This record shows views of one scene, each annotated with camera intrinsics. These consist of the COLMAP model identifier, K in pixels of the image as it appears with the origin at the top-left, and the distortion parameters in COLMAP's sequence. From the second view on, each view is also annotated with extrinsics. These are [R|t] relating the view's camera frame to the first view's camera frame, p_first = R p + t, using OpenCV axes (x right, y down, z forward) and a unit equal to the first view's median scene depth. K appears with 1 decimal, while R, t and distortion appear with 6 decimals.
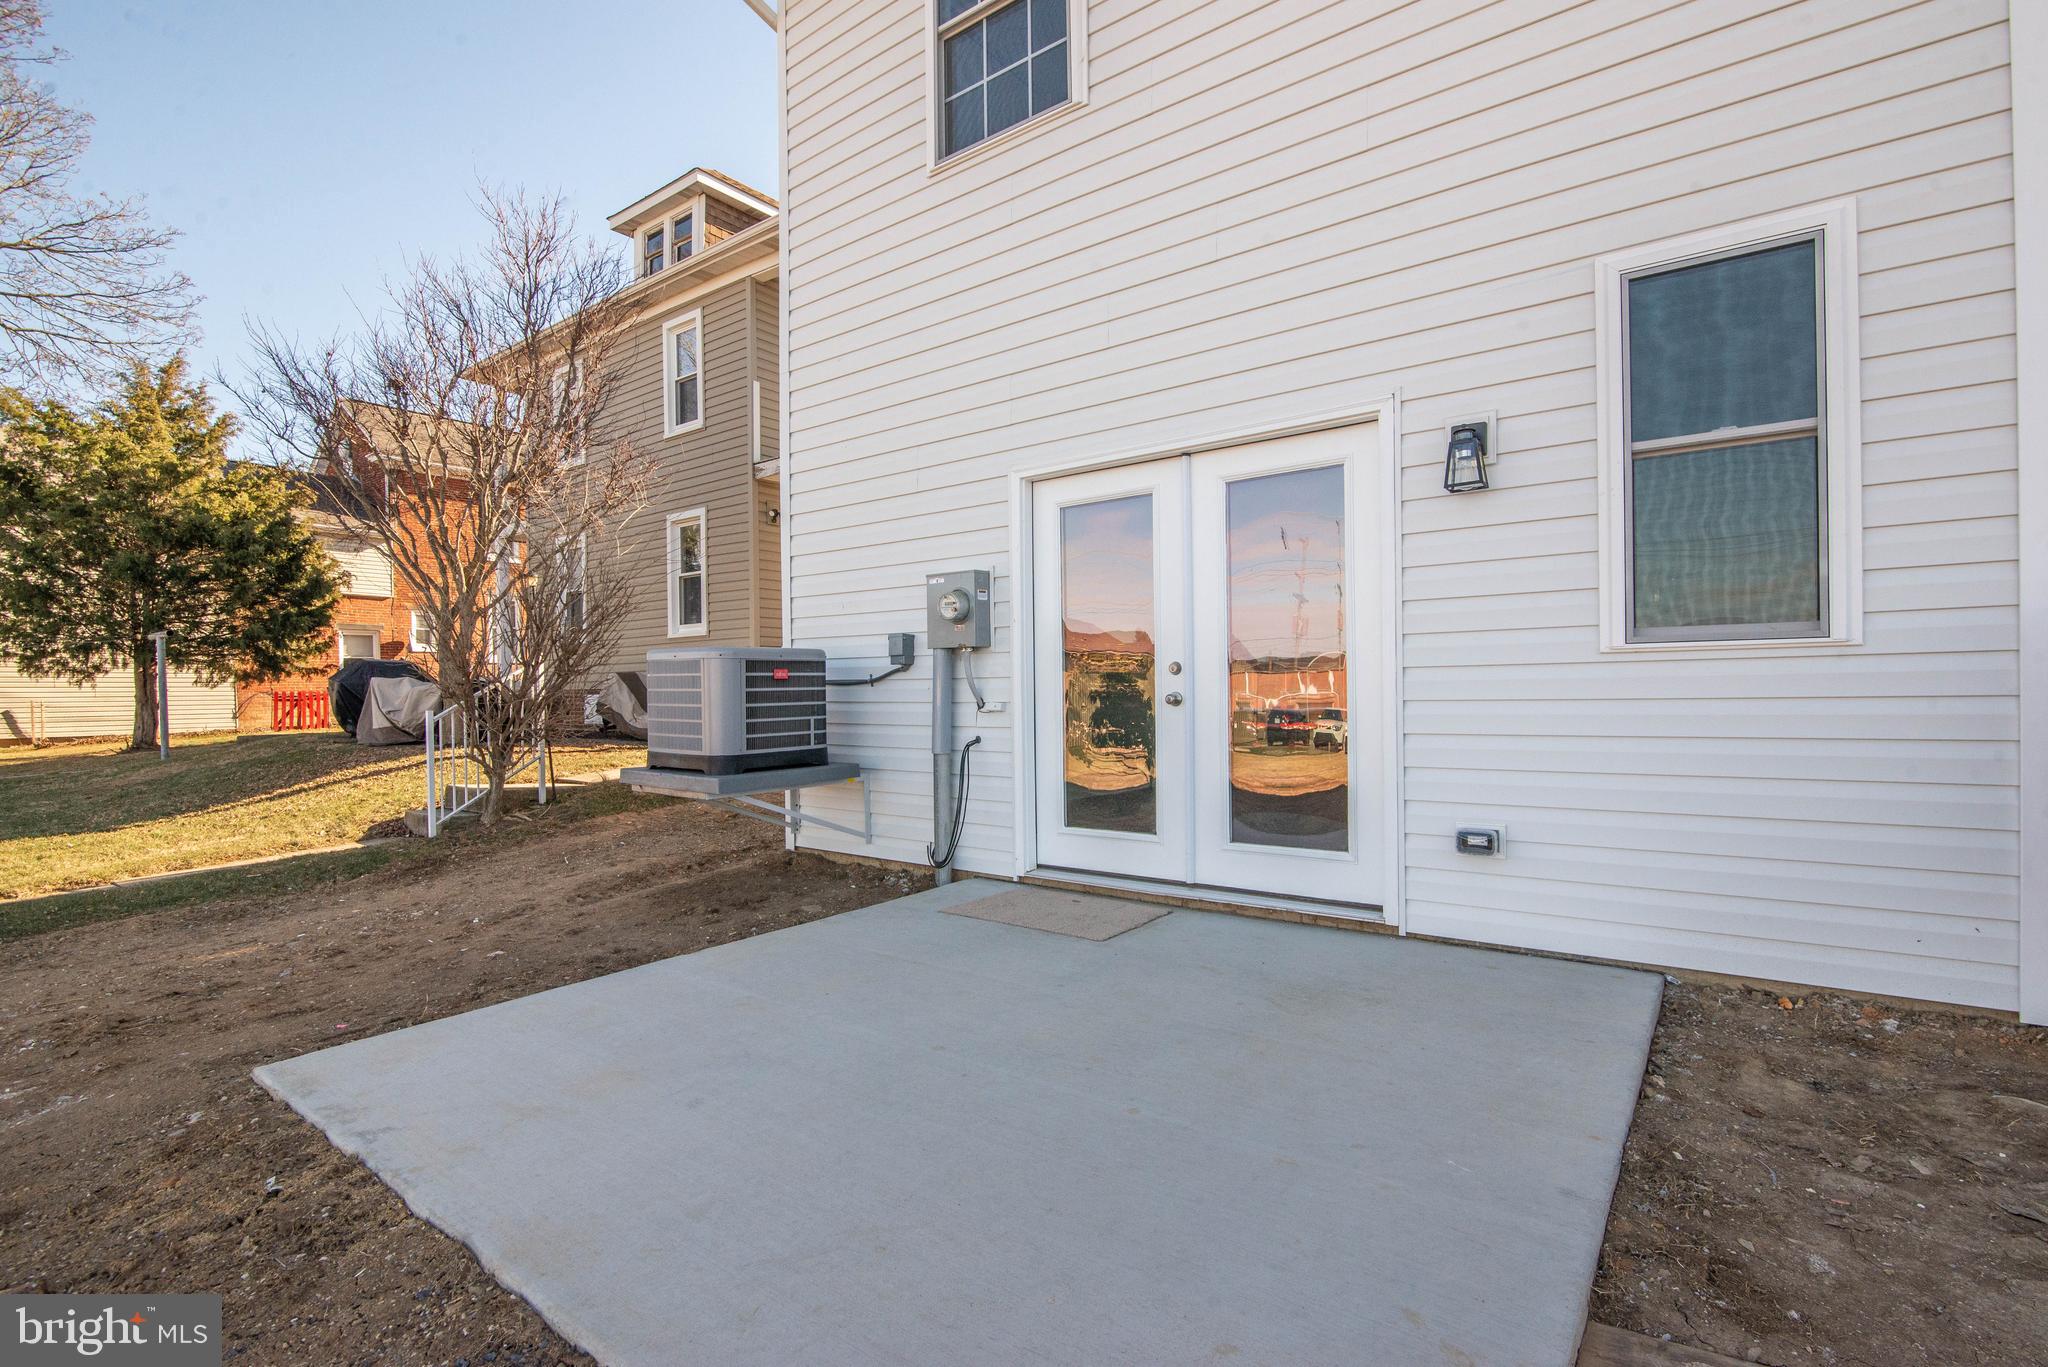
lens RADIAL K [[936.7, 0, 1038.9], [0, 936.7, 698.0], [0, 0, 1]] dist [-0.040650, 0.015369]
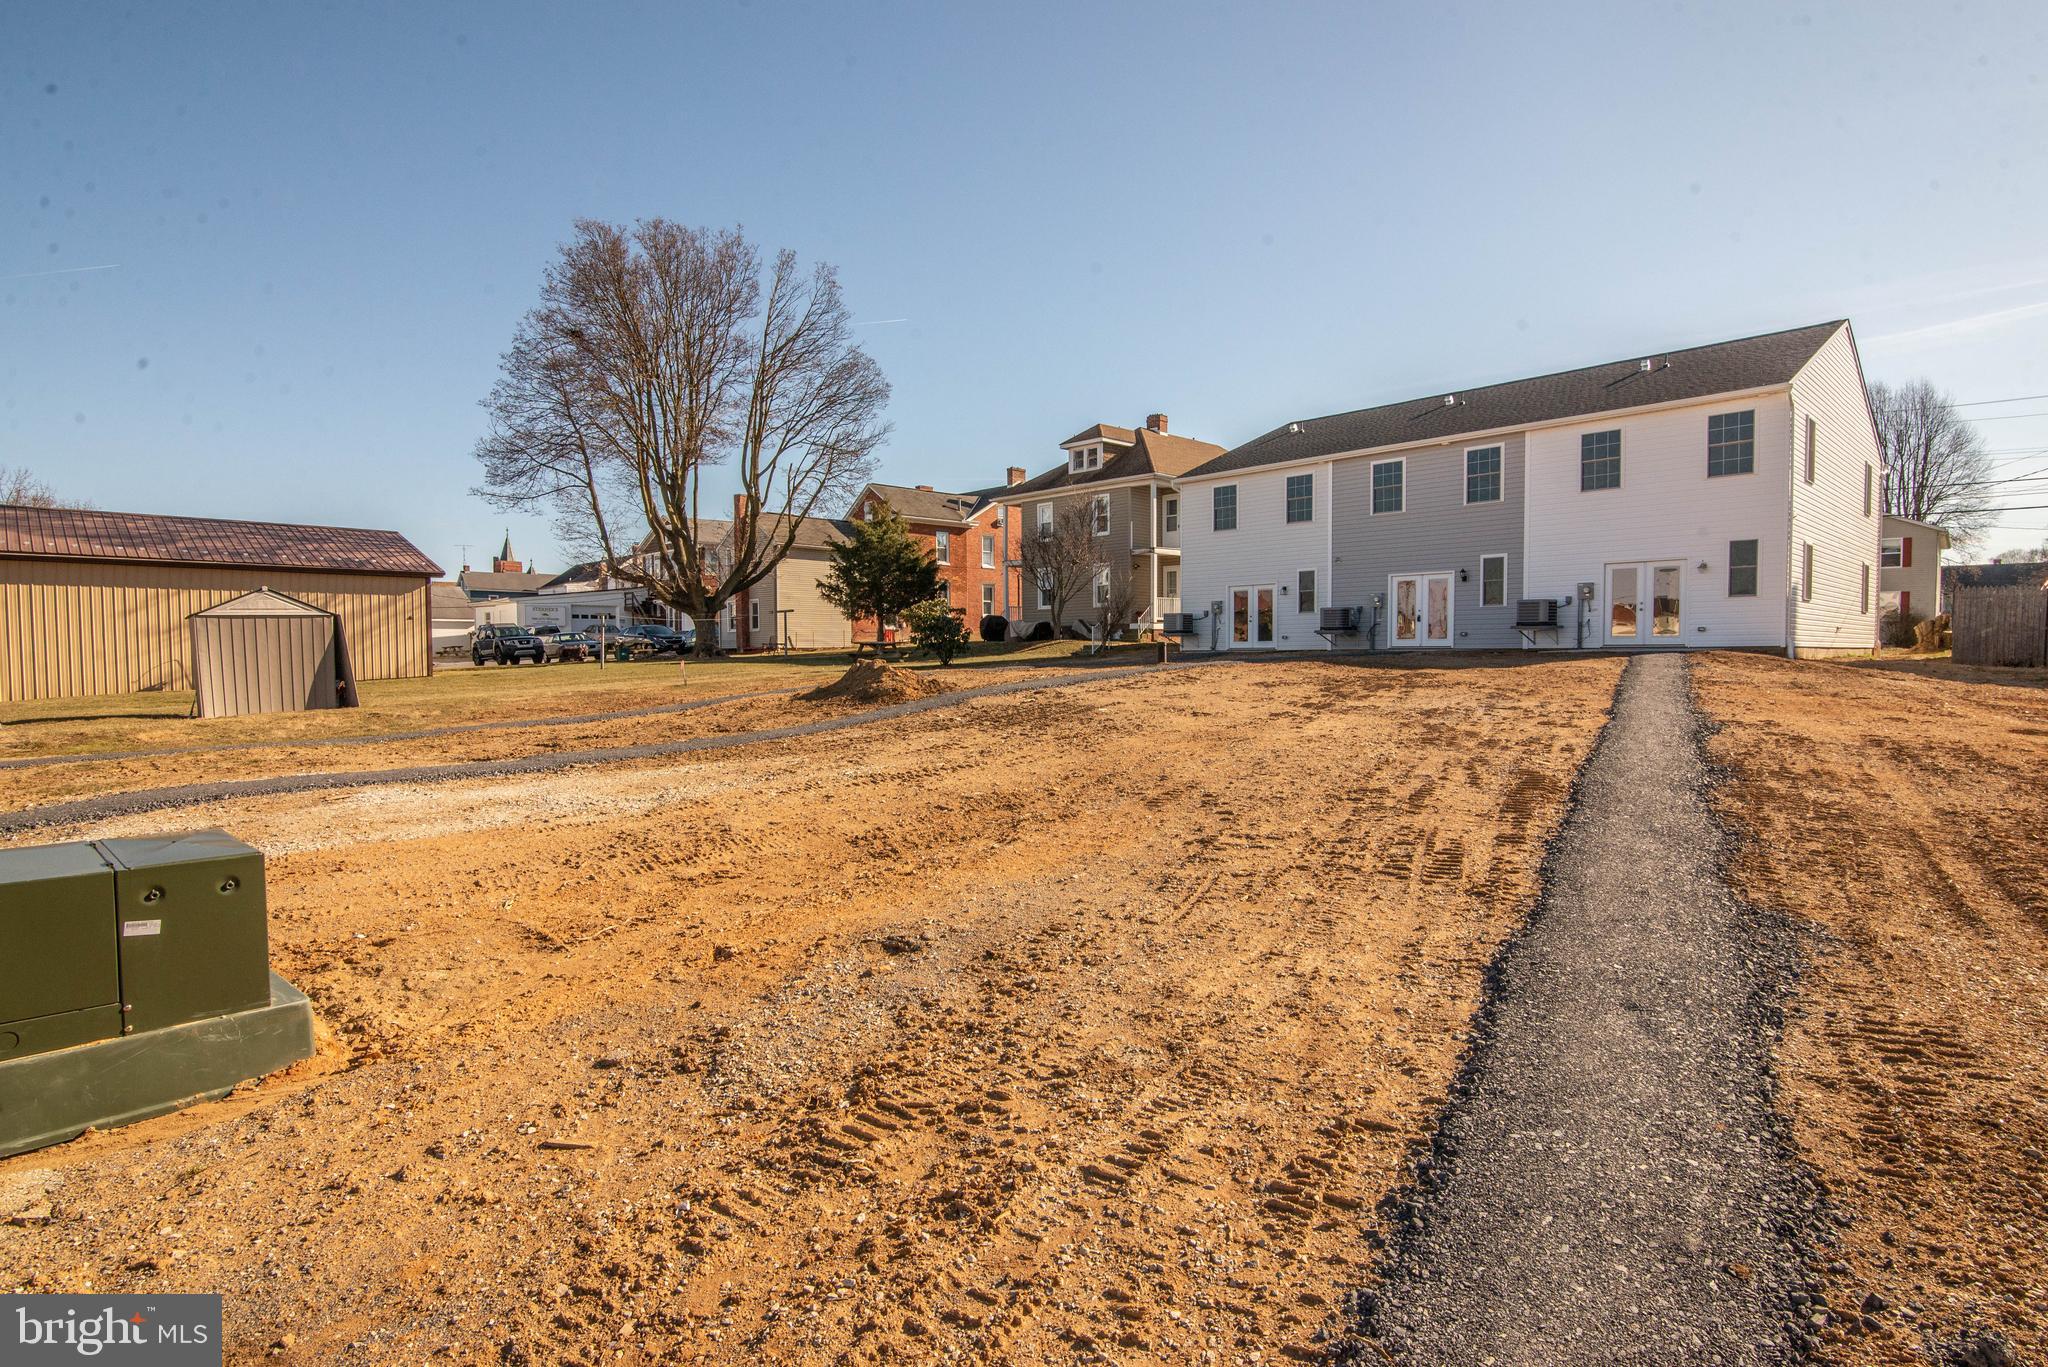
lens RADIAL K [[1069.1, 0, 1024.0], [0, 1069.1, 683.5], [0, 0, 1]] dist [-0.005374, -0.000593]
pose [[0.983887, 0.009192, -0.178556, -0.076173], [-0.005172, 0.999723, 0.022965, 0.261201], [0.178717, -0.021672, 0.983662, -6.377524]]
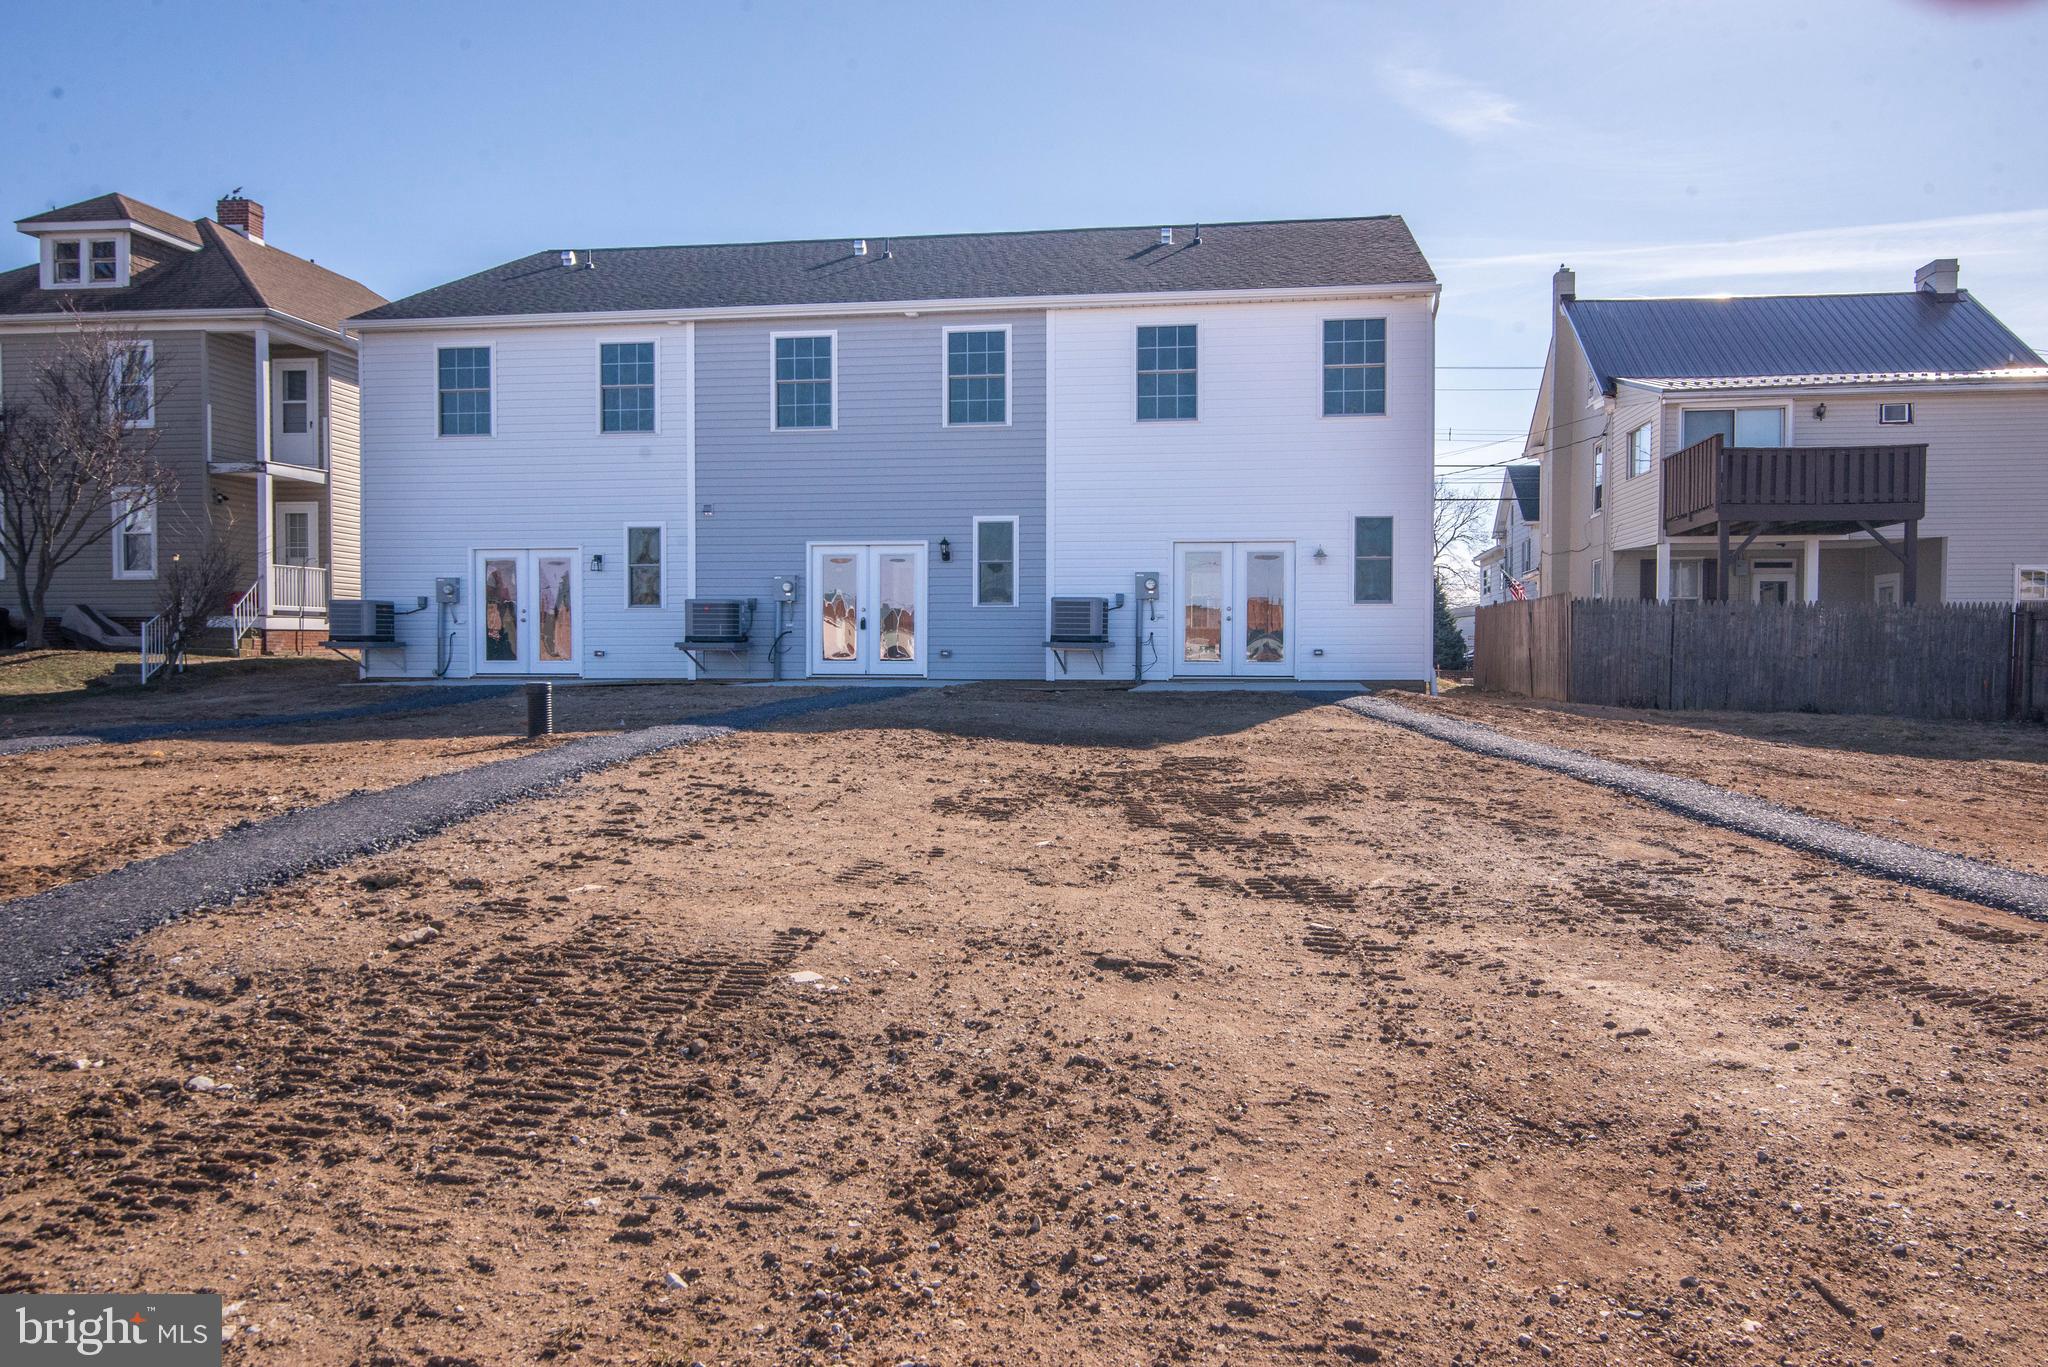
lens RADIAL K [[1544.4, 0, 1051.9], [0, 1544.4, 704.1], [0, 0, 1]] dist [0.006863, 0.002134]
pose [[0.881343, -0.004392, 0.472456, -0.760736], [-0.006220, 0.999762, 0.020897, 0.165015], [-0.472436, -0.021356, 0.881106, -4.530687]]
